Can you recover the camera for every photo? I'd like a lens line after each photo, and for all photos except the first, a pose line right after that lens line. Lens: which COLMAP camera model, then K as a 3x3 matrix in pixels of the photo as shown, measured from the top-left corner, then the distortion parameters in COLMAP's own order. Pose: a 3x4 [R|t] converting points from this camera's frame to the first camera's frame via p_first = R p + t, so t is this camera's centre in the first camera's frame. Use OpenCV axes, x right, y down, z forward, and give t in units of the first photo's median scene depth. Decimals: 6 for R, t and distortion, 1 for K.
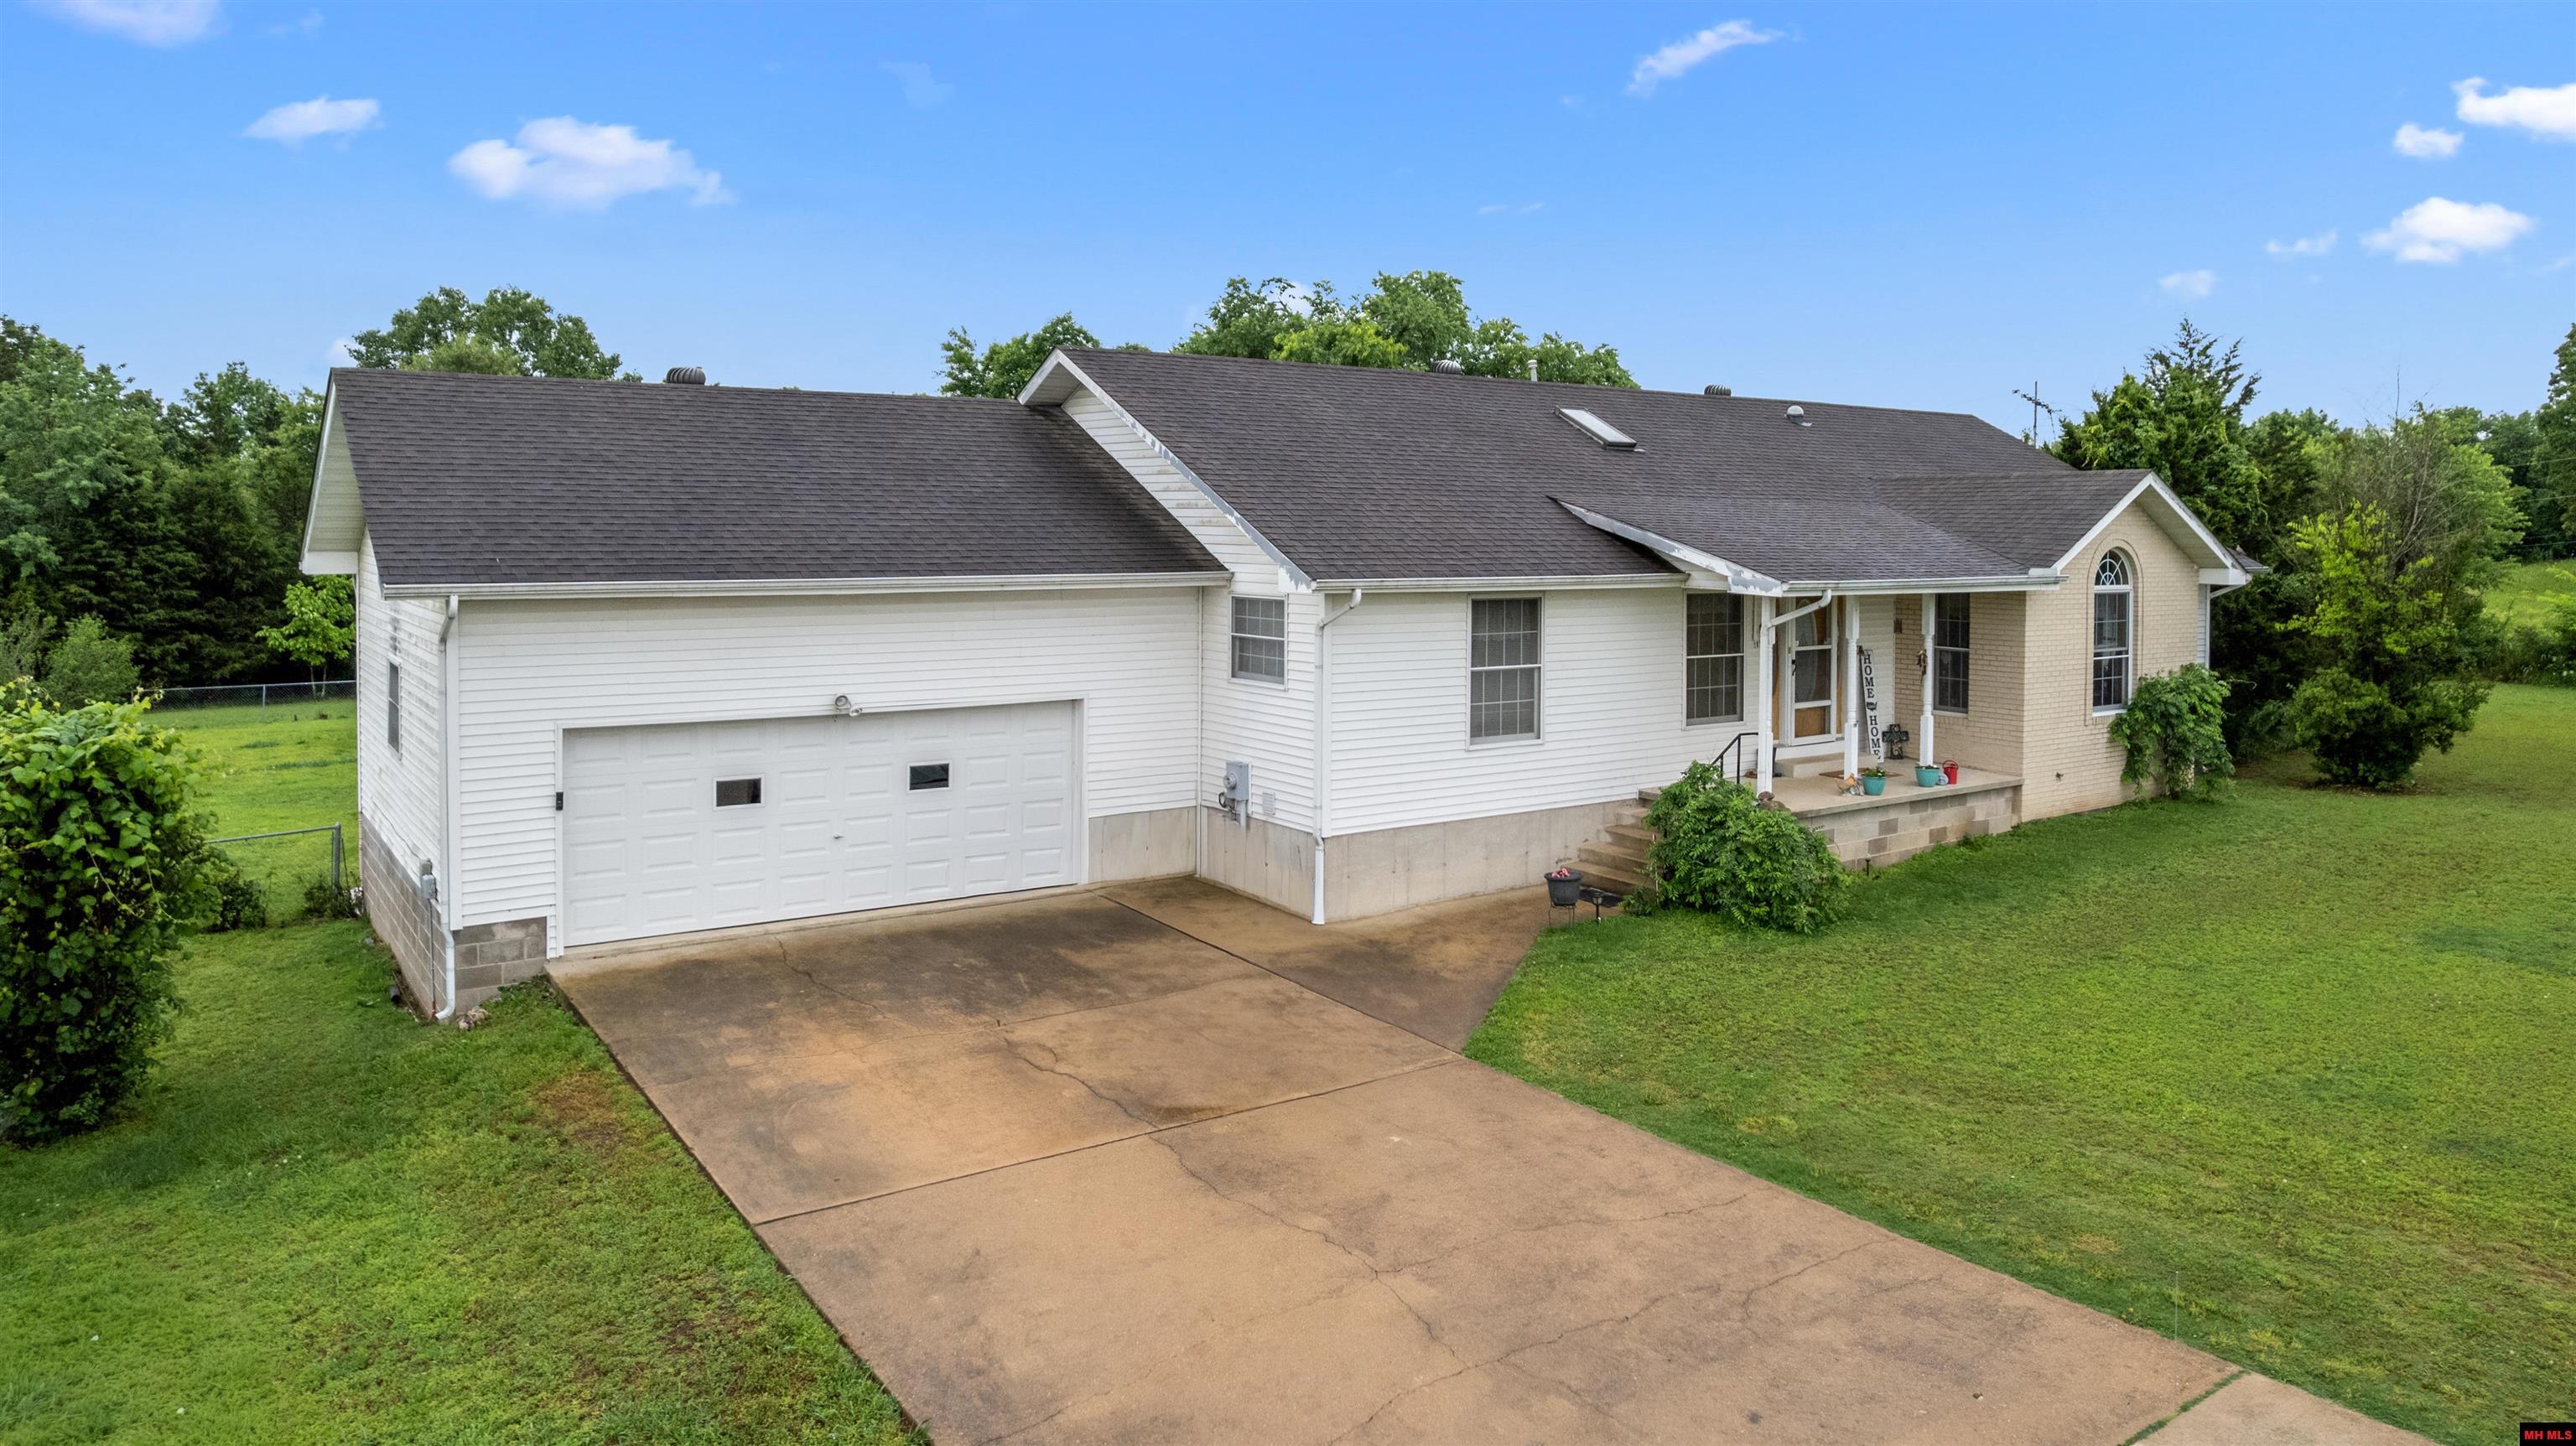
lens RADIAL K [[1717.6, 0, 1286.2], [0, 1717.6, 599.6], [0, 0, 1]] dist [-0.021170, 0.002632]
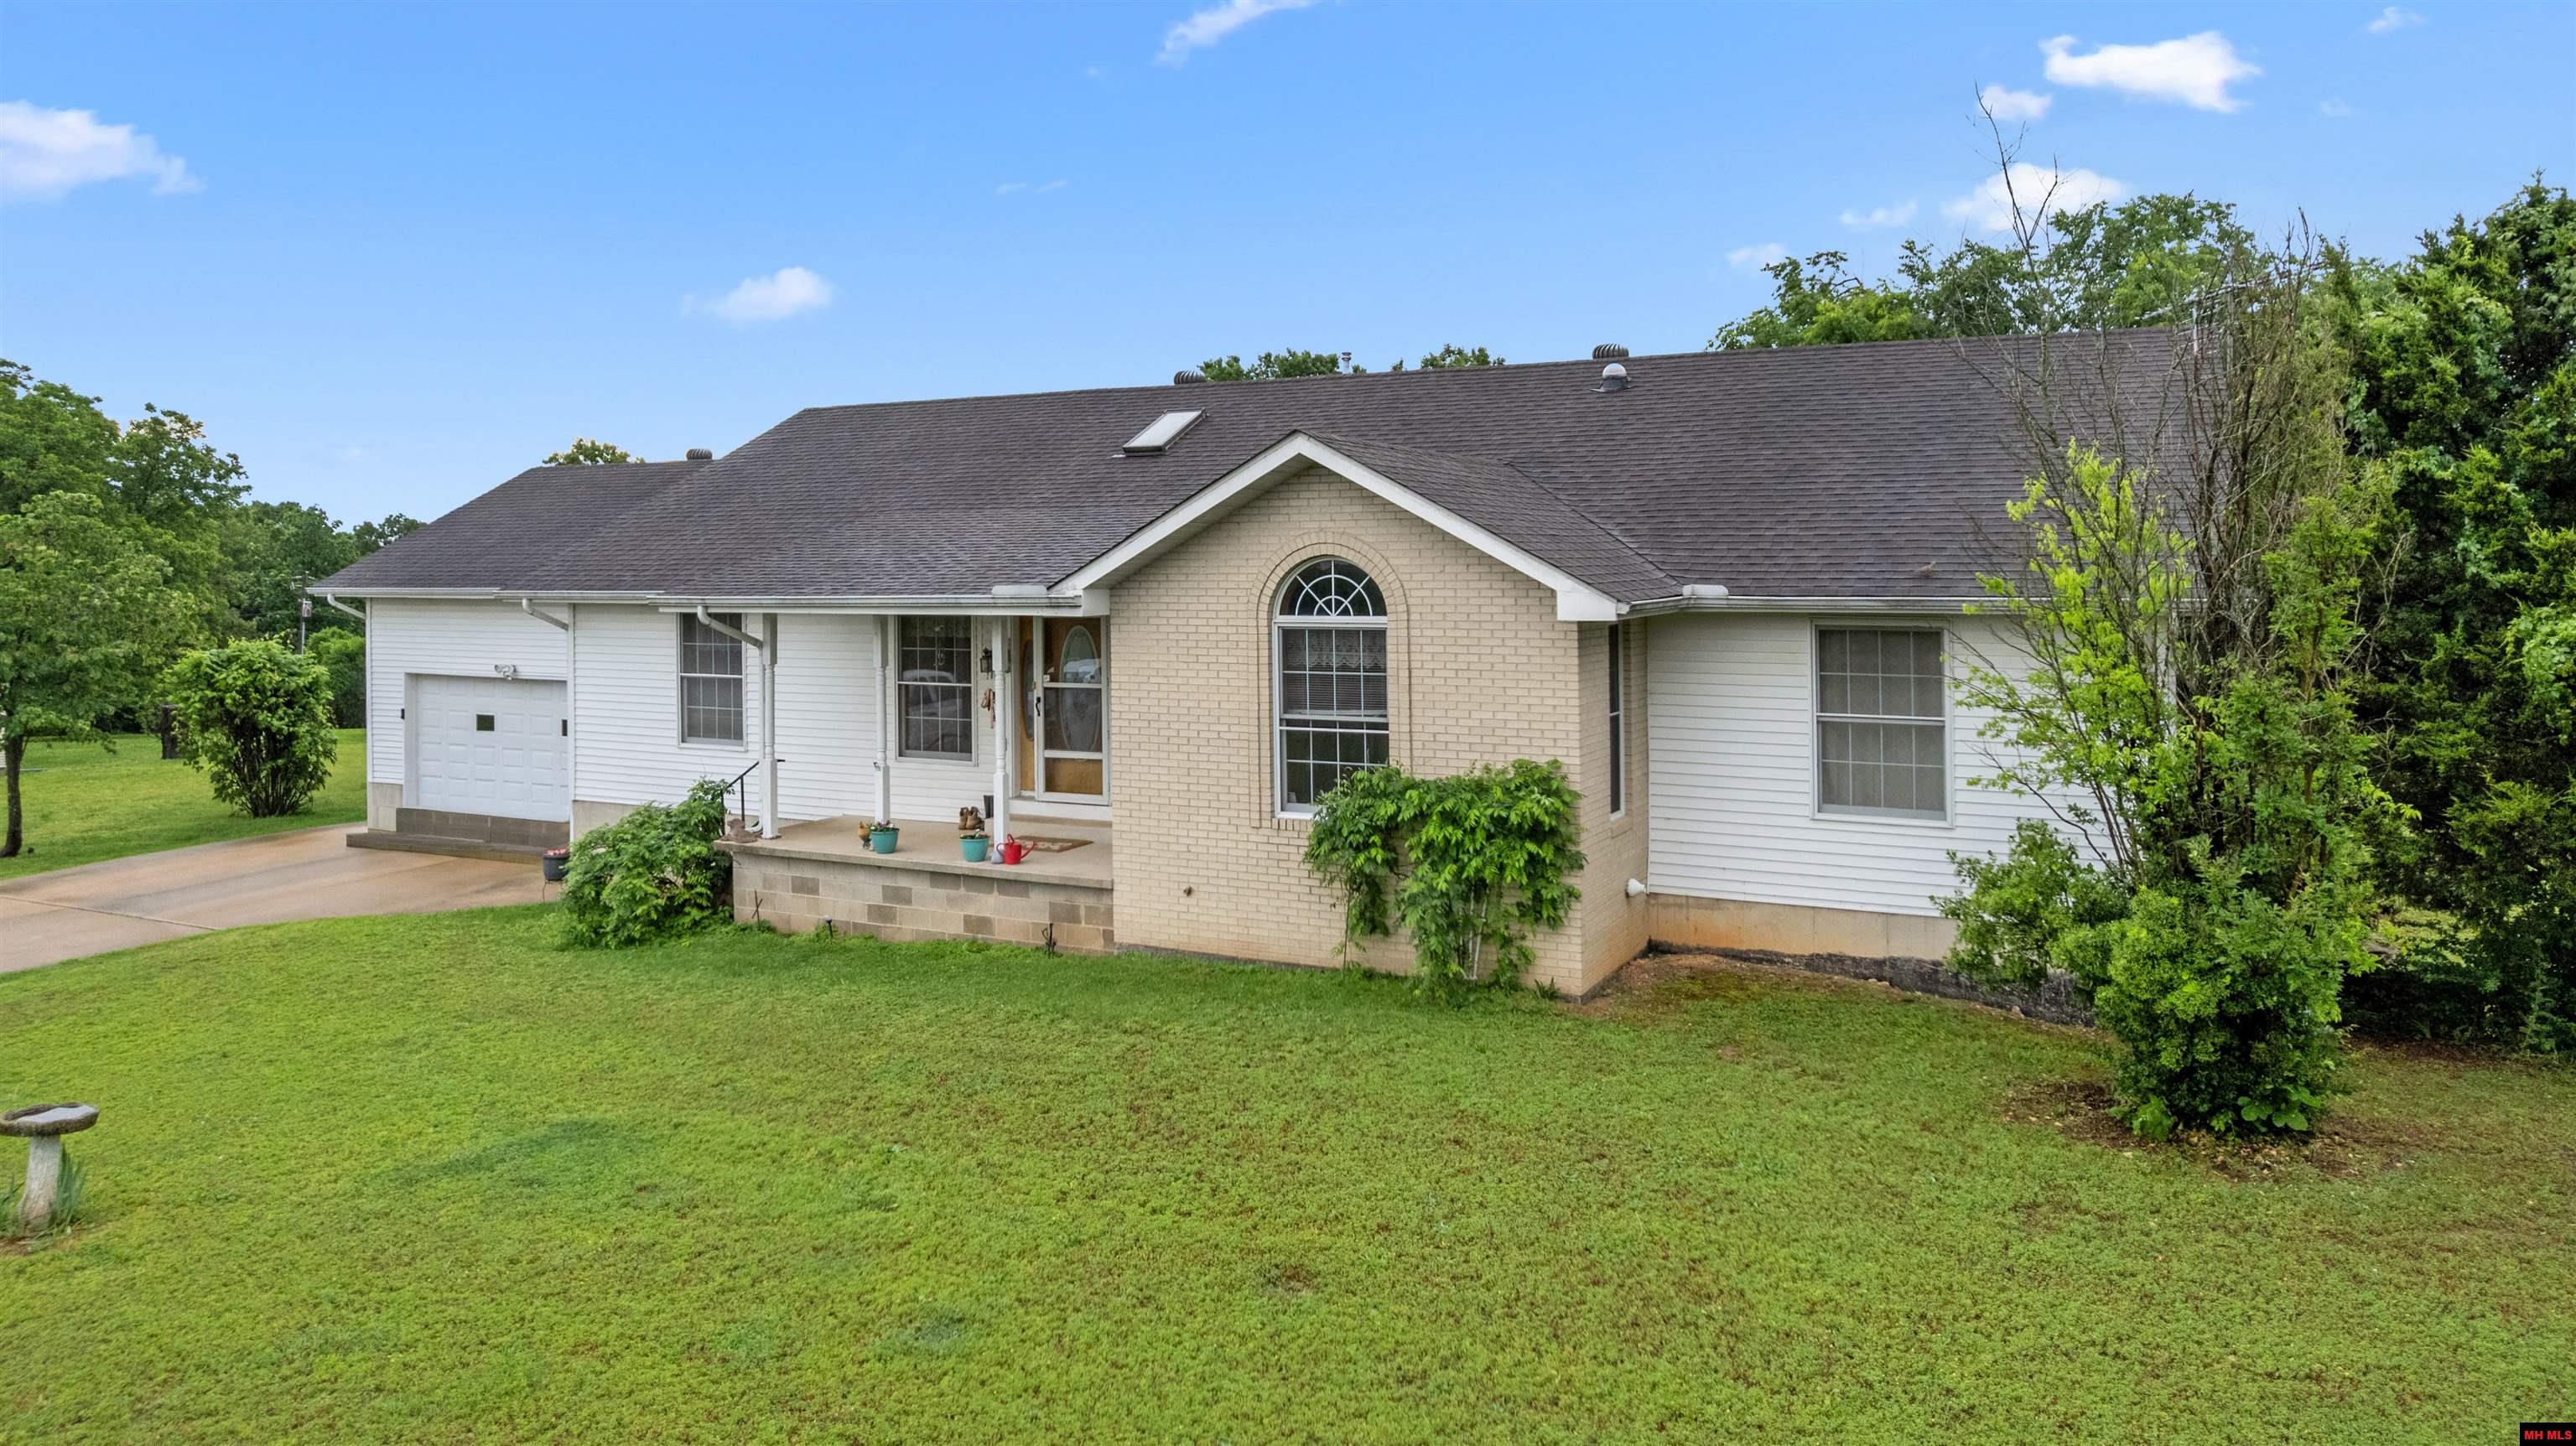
lens RADIAL K [[1698.4, 0, 1299.1], [0, 1698.4, 555.8], [0, 0, 1]] dist [0.001095, -0.036745]
pose [[0.448242, -0.015830, -0.893772, 1.196104], [-0.029401, 0.999041, -0.032439, -0.011681], [0.893429, 0.040818, 0.447347, 0.807573]]
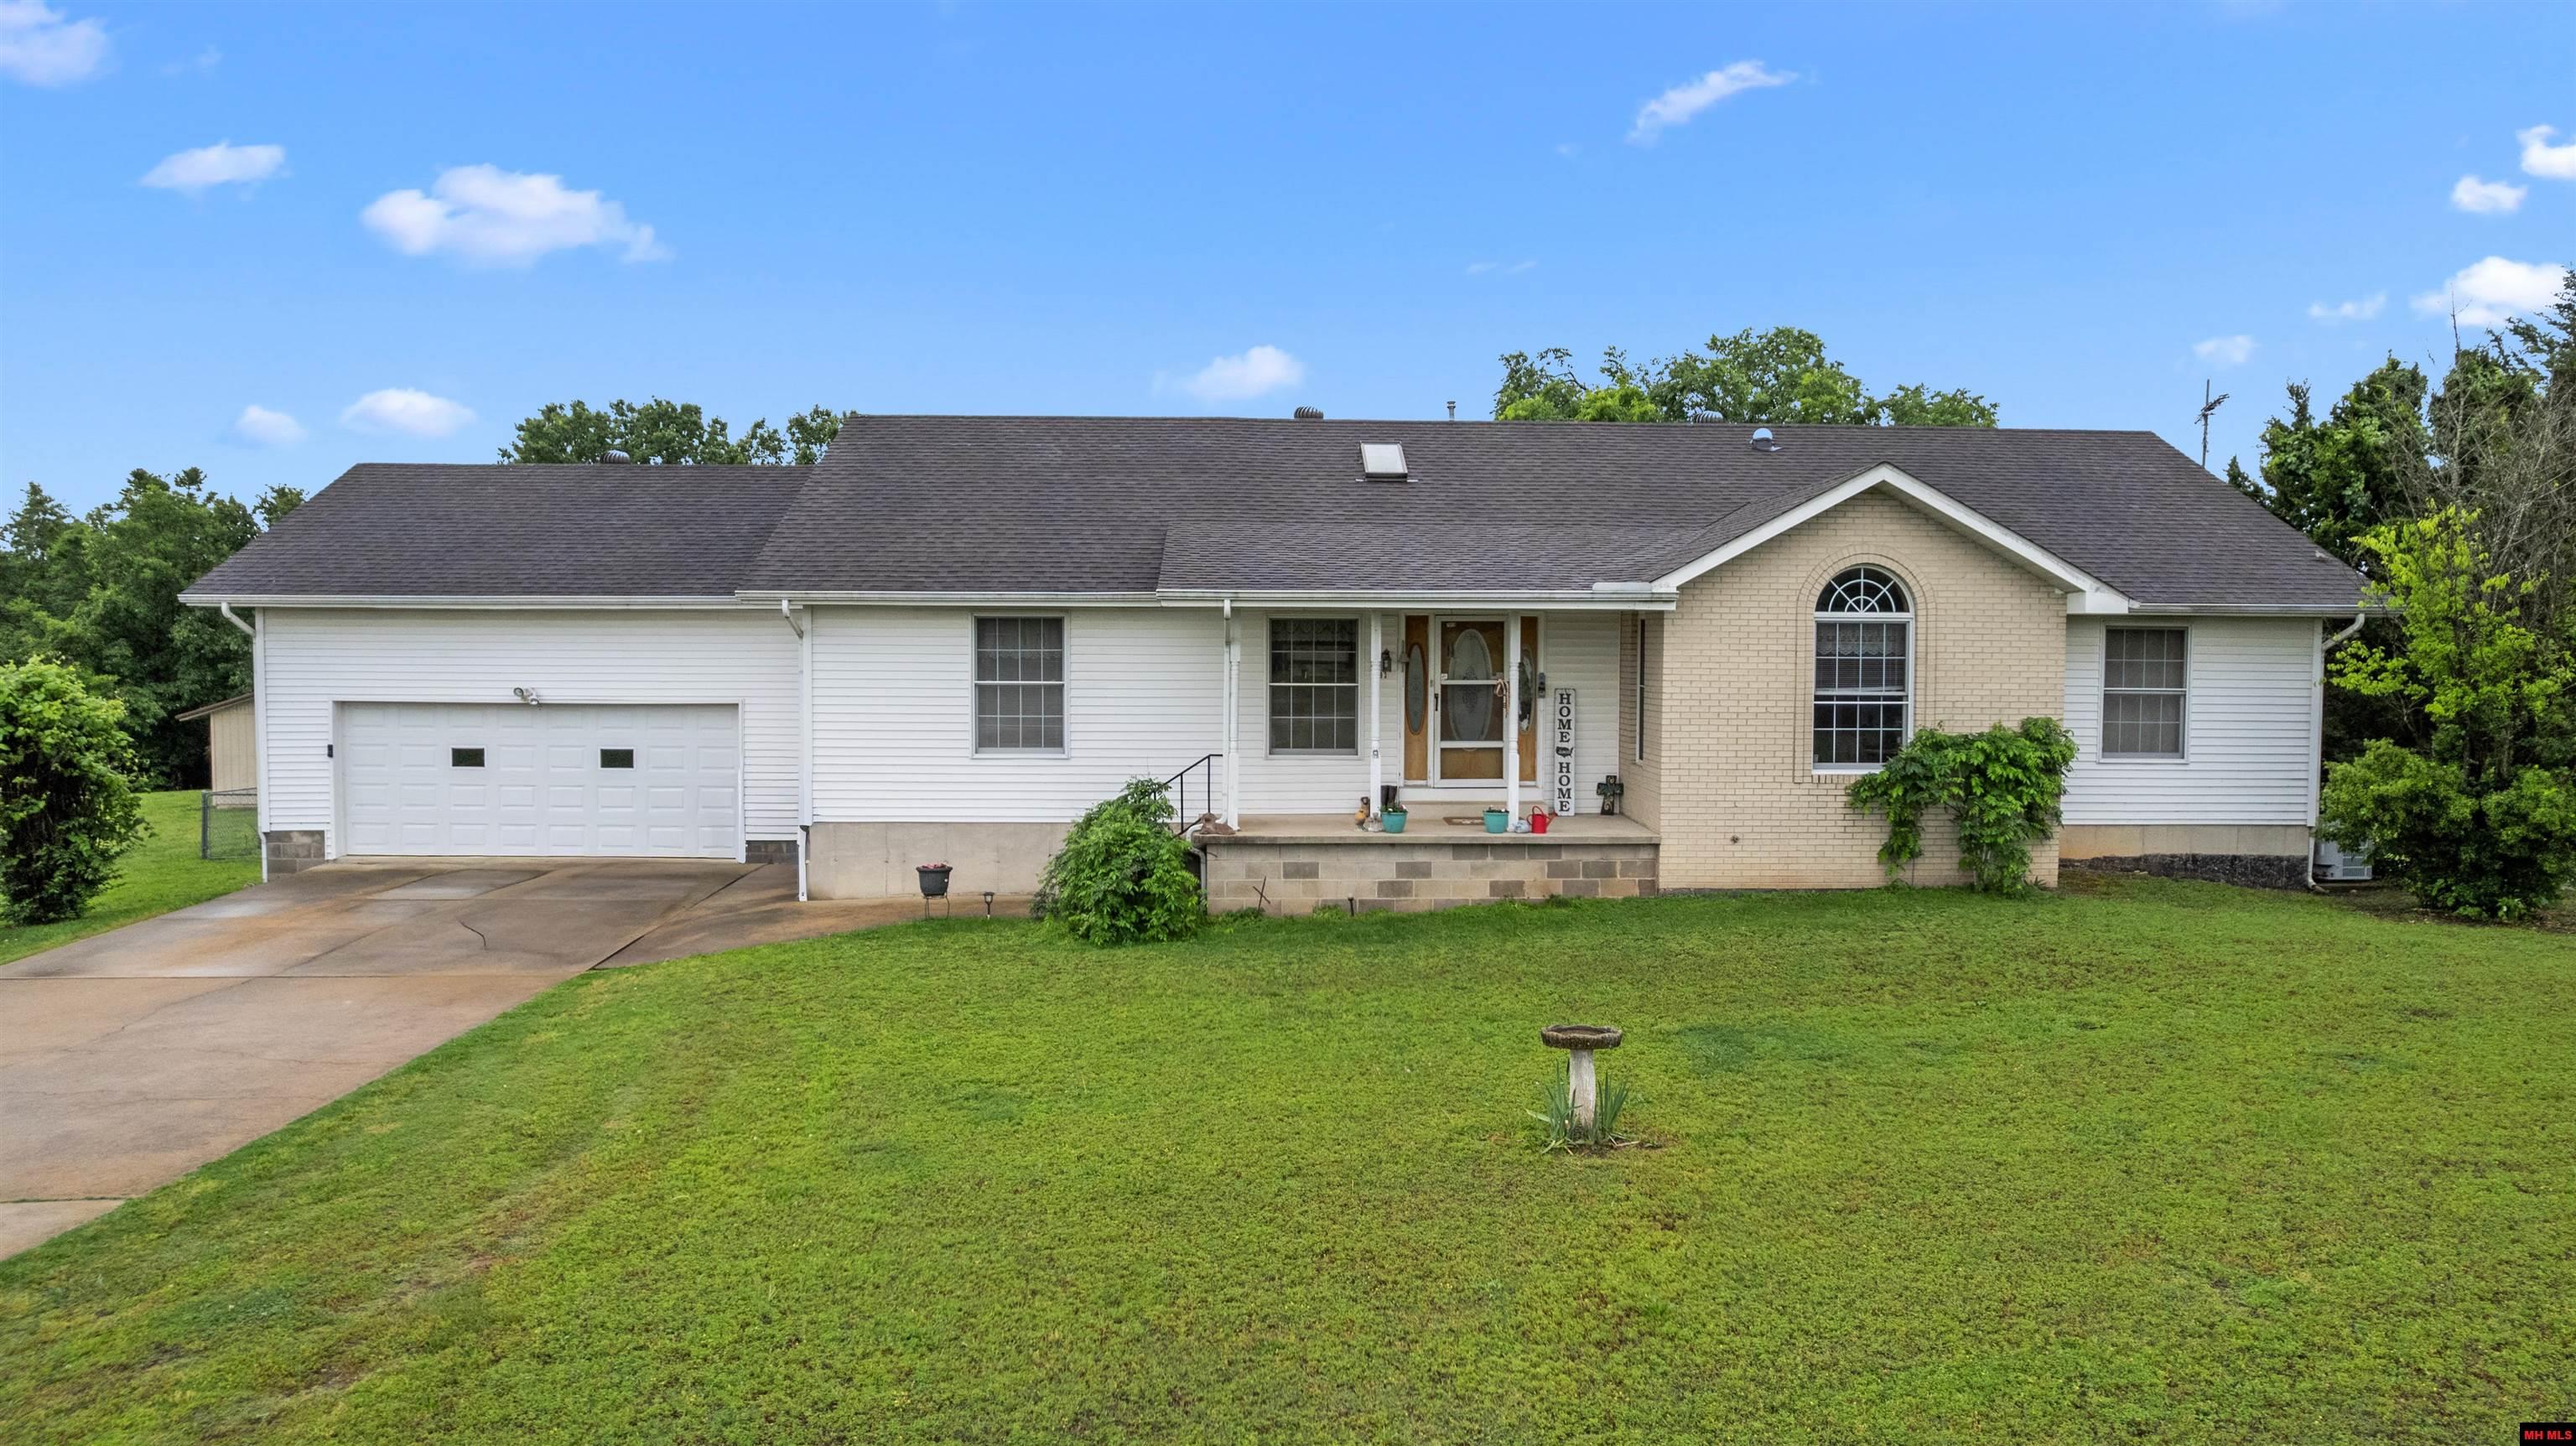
lens RADIAL K [[1668.5, 0, 1288.0], [0, 1668.5, 723.0], [0, 0, 1]] dist [-0.046310, 0.041950]
pose [[0.828196, 0.023641, -0.559939, 0.799374], [-0.023384, 0.999698, 0.007620, 0.050152], [0.559950, 0.006783, 0.828499, 0.231851]]
